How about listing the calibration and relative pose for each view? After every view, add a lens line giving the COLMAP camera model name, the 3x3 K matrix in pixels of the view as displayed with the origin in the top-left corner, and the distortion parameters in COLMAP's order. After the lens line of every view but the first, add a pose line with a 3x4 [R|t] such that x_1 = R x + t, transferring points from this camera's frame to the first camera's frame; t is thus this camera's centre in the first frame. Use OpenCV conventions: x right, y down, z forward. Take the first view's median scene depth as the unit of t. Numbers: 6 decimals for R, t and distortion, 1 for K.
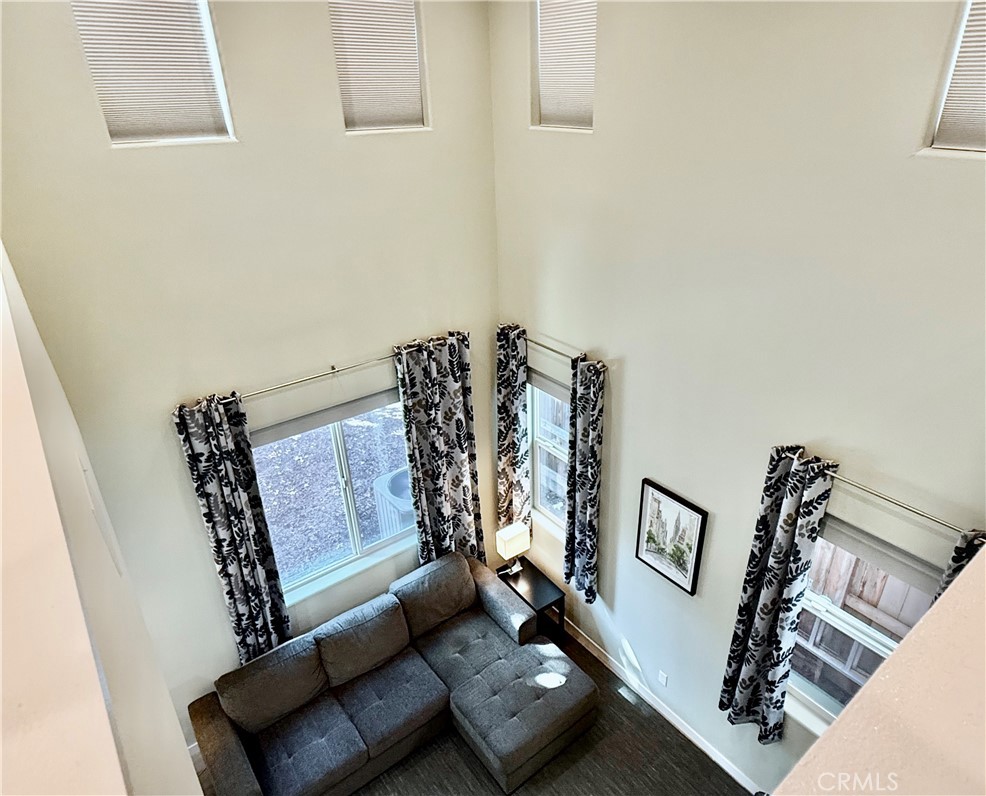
lens RADIAL K [[612.5, 0, 531.4], [0, 612.5, 400.1], [0, 0, 1]] dist [-0.005766, 0.000793]
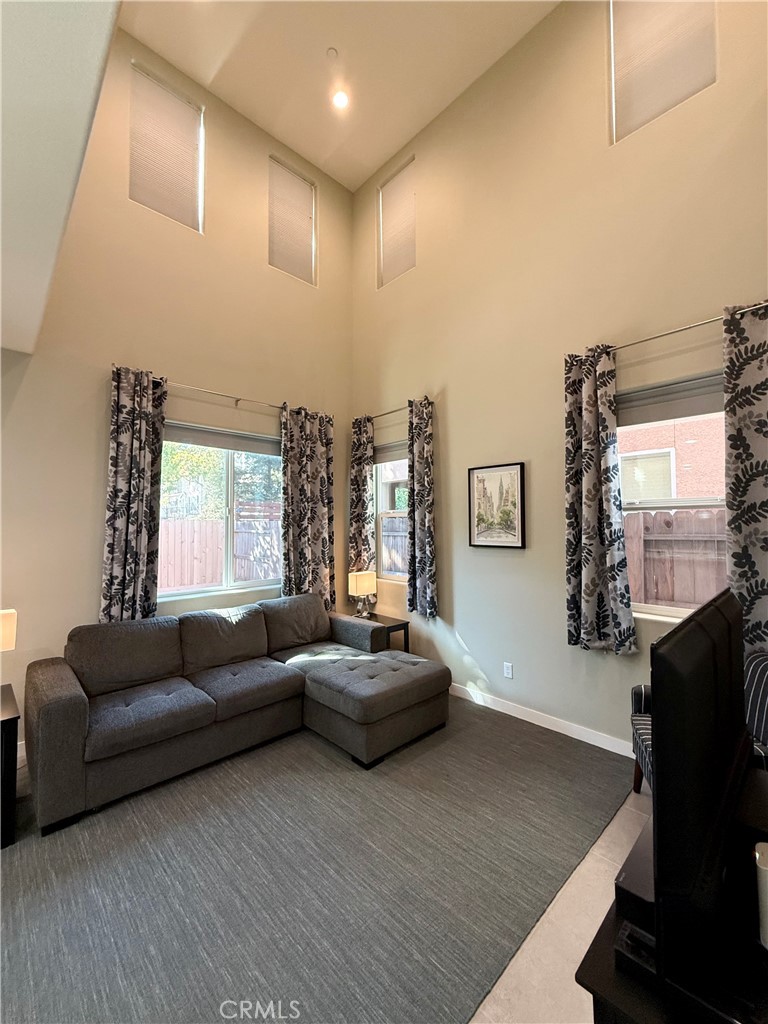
lens RADIAL K [[410.9, 0, 383.5], [0, 410.9, 512.8], [0, 0, 1]] dist [-0.002689, -0.000359]
pose [[0.997160, 0.005539, 0.075106, -0.060475], [0.031651, 0.874112, -0.484692, 0.603204], [-0.068336, 0.485693, 0.871454, 0.285268]]
